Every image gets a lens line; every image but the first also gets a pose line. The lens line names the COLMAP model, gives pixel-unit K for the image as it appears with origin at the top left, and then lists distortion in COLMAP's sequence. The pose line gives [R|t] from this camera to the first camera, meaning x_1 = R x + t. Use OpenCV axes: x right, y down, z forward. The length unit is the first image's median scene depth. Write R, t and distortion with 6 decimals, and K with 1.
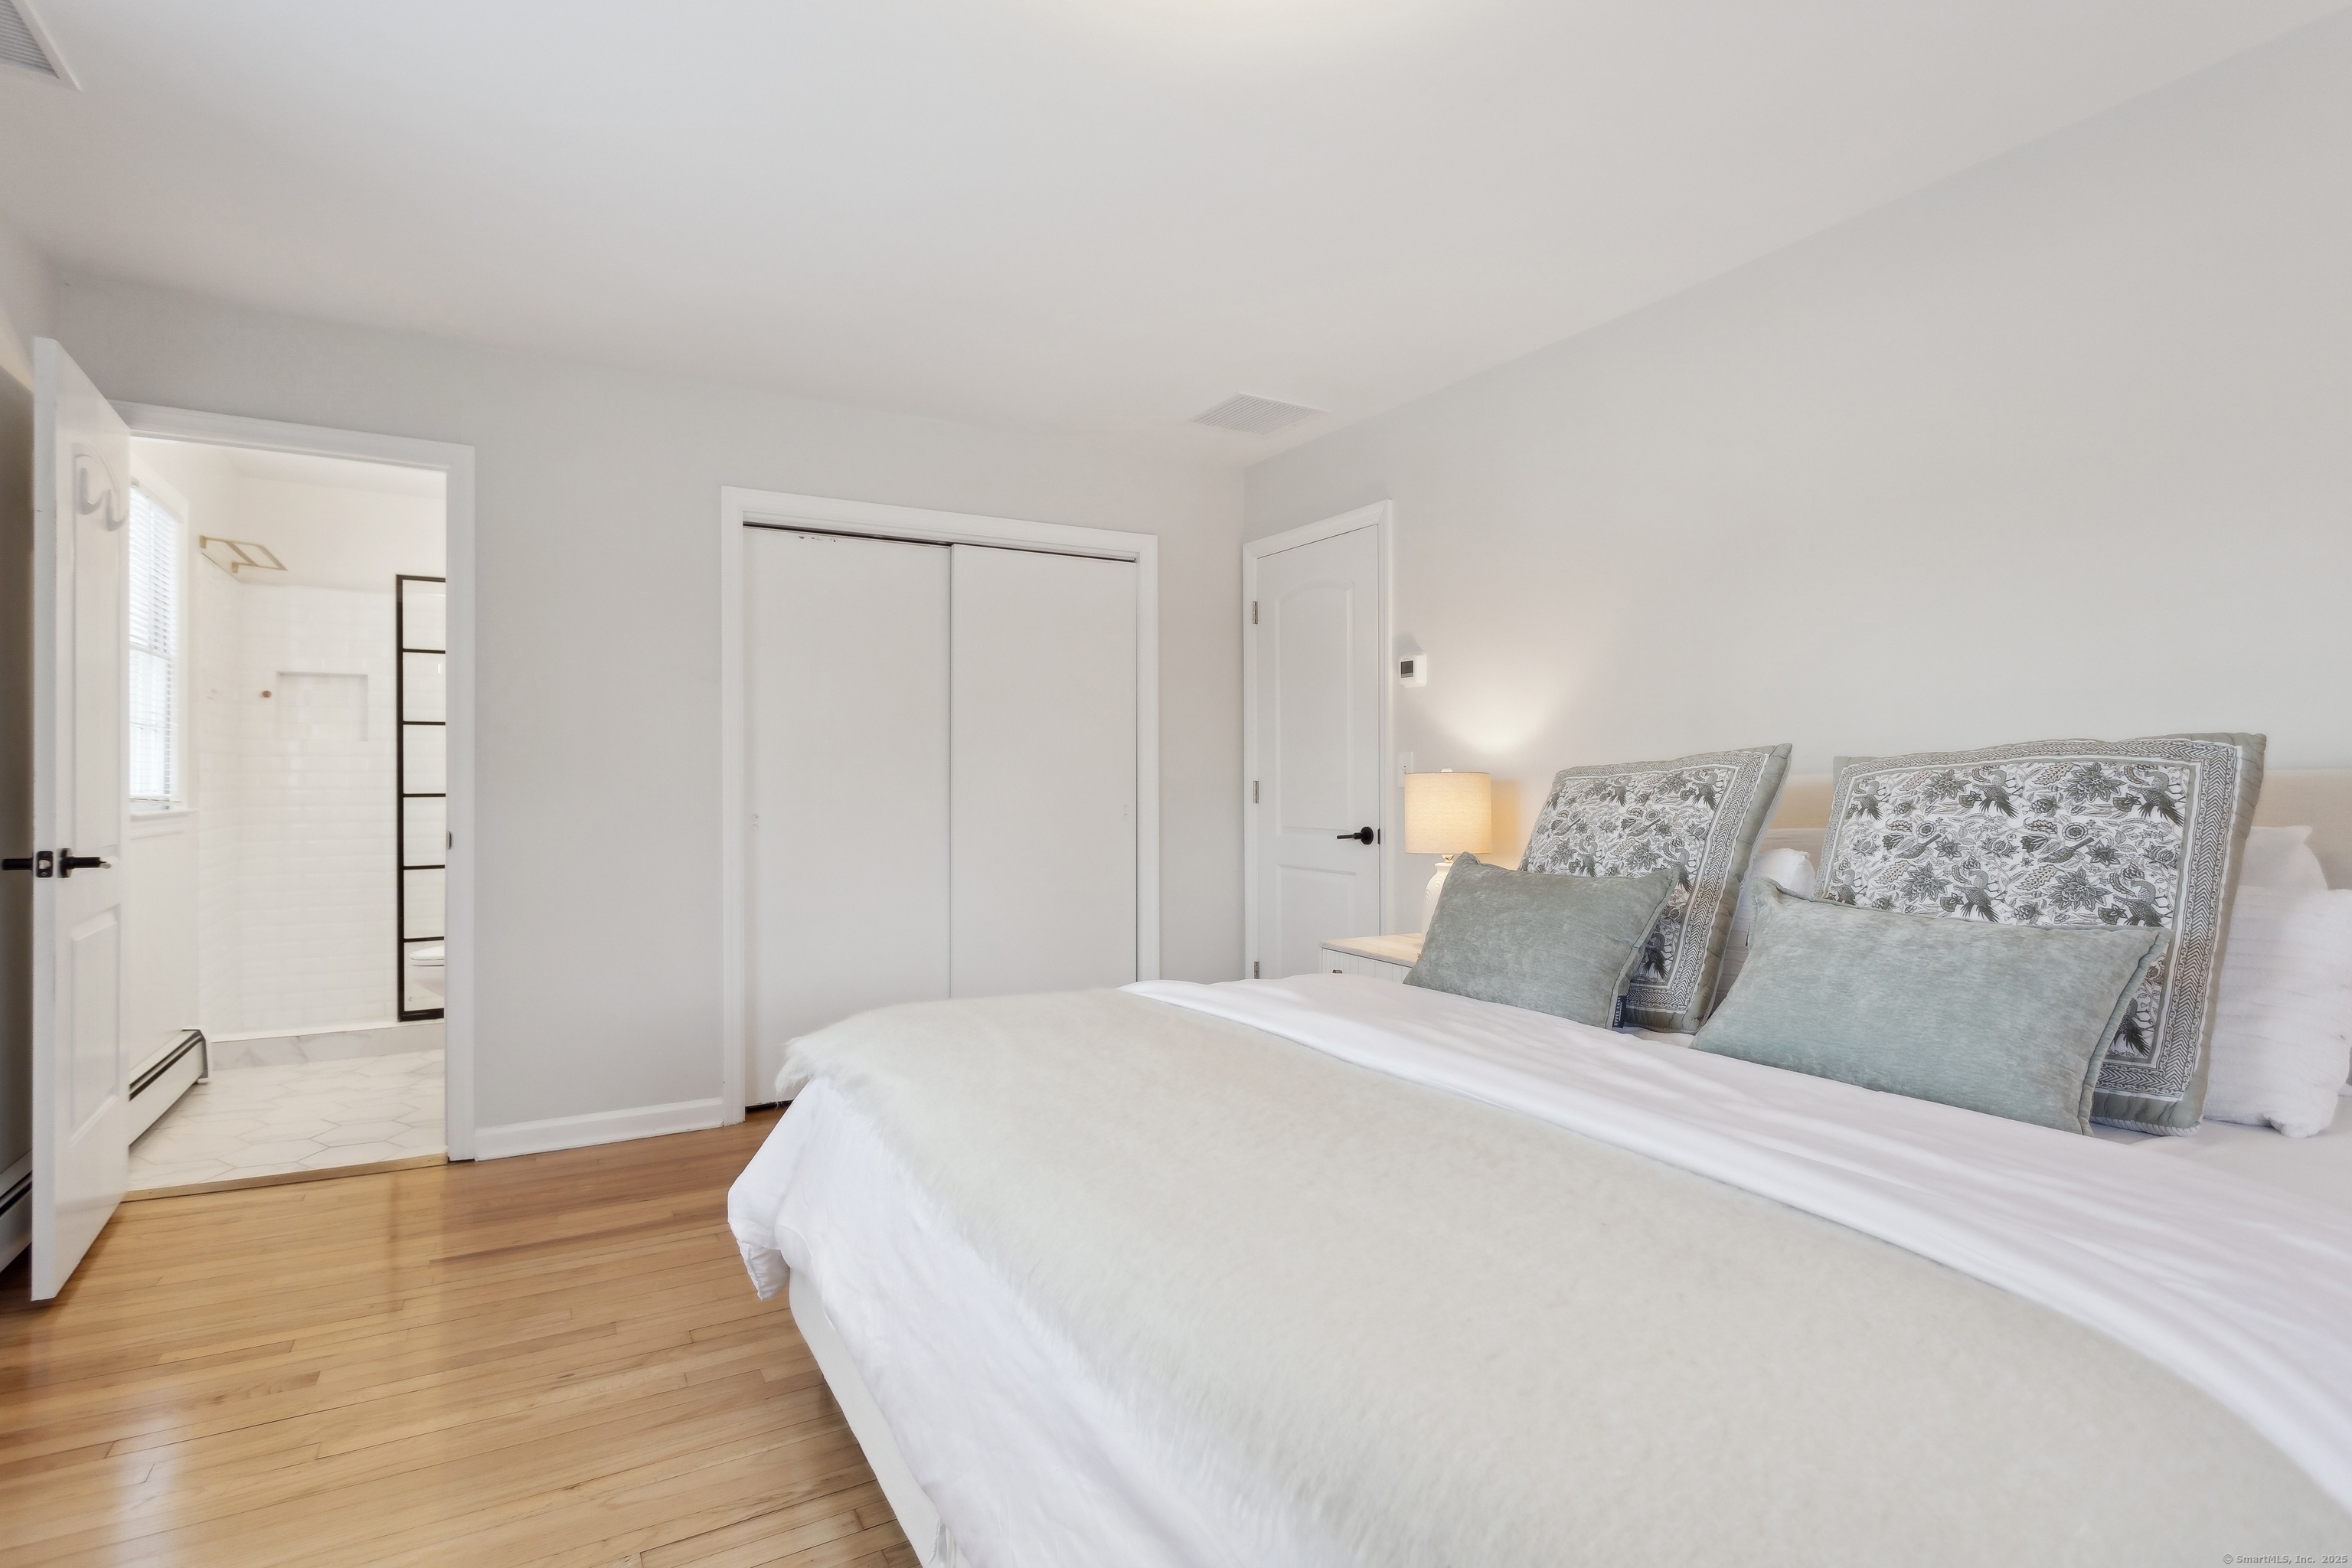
lens RADIAL K [[1169.2, 0, 1182.0], [0, 1169.2, 776.2], [0, 0, 1]] dist [0.001237, 0.000571]
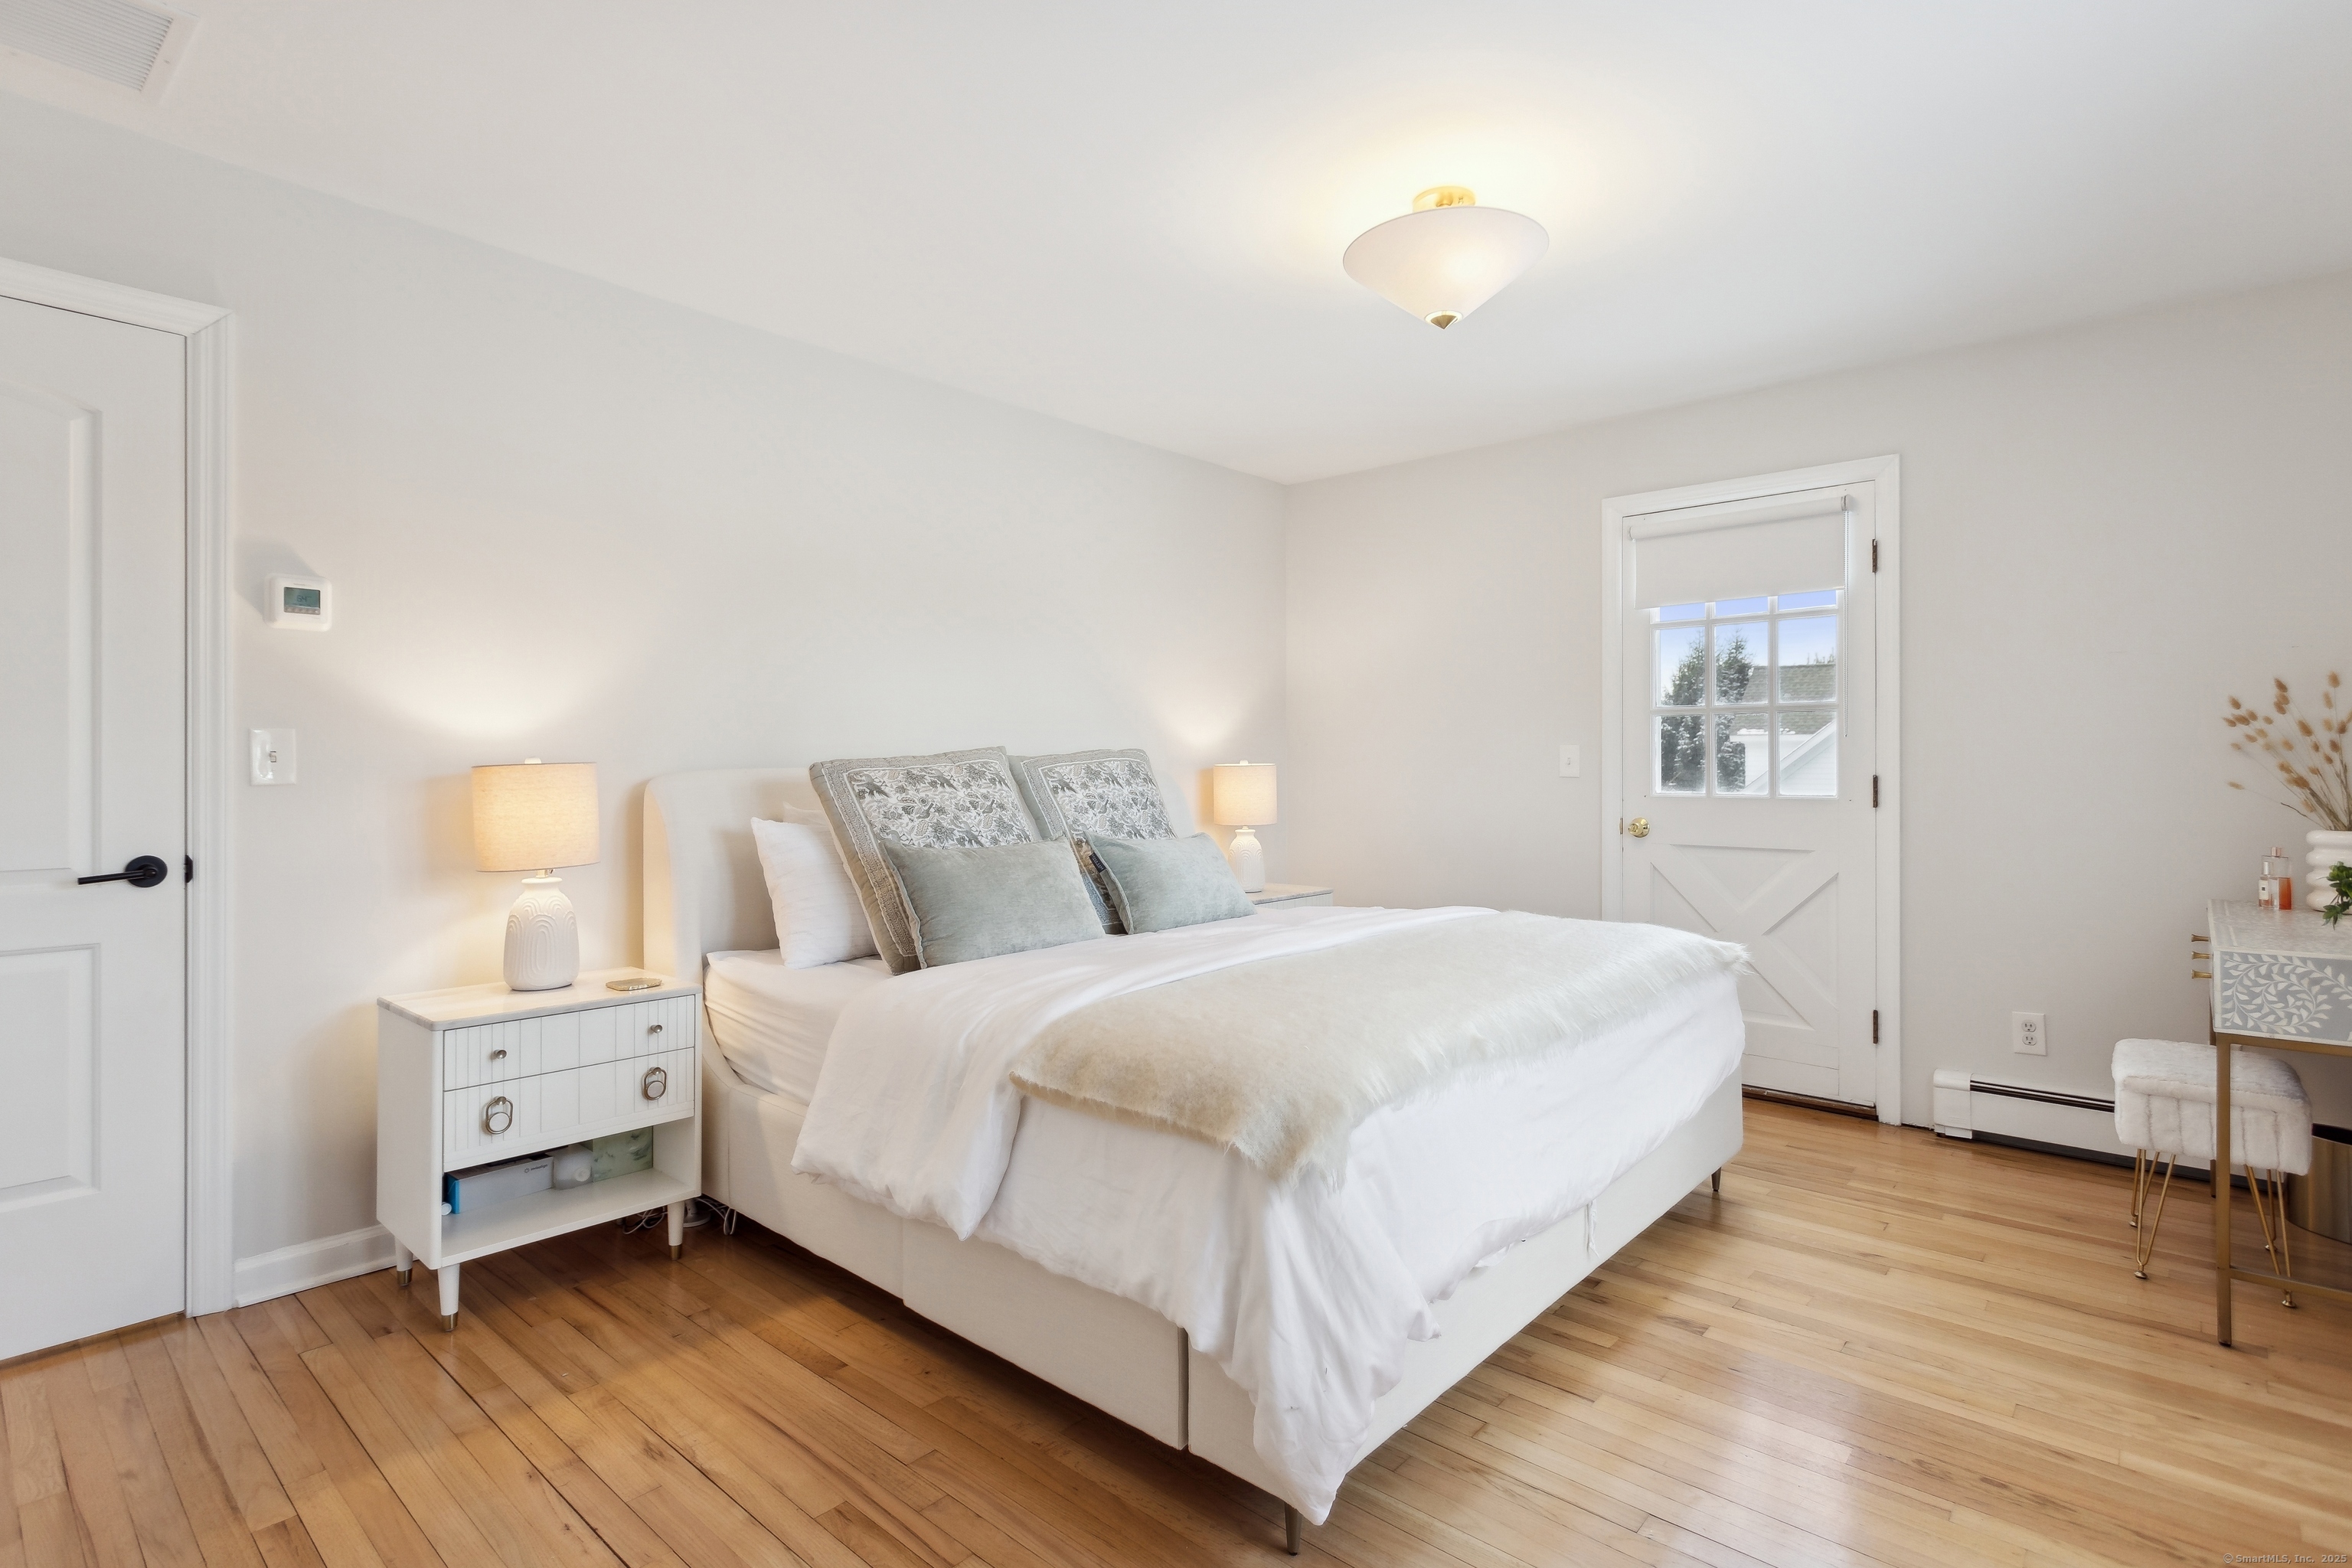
lens RADIAL K [[1169.2, 0, 1179.9], [0, 1169.2, 783.1], [0, 0, 1]] dist [0.001237, 0.000571]
pose [[-0.314784, 0.000176, 0.949163, -0.562569], [0.002332, 0.999997, 0.000587, 0.008990], [-0.949160, 0.002398, -0.314784, 0.734440]]
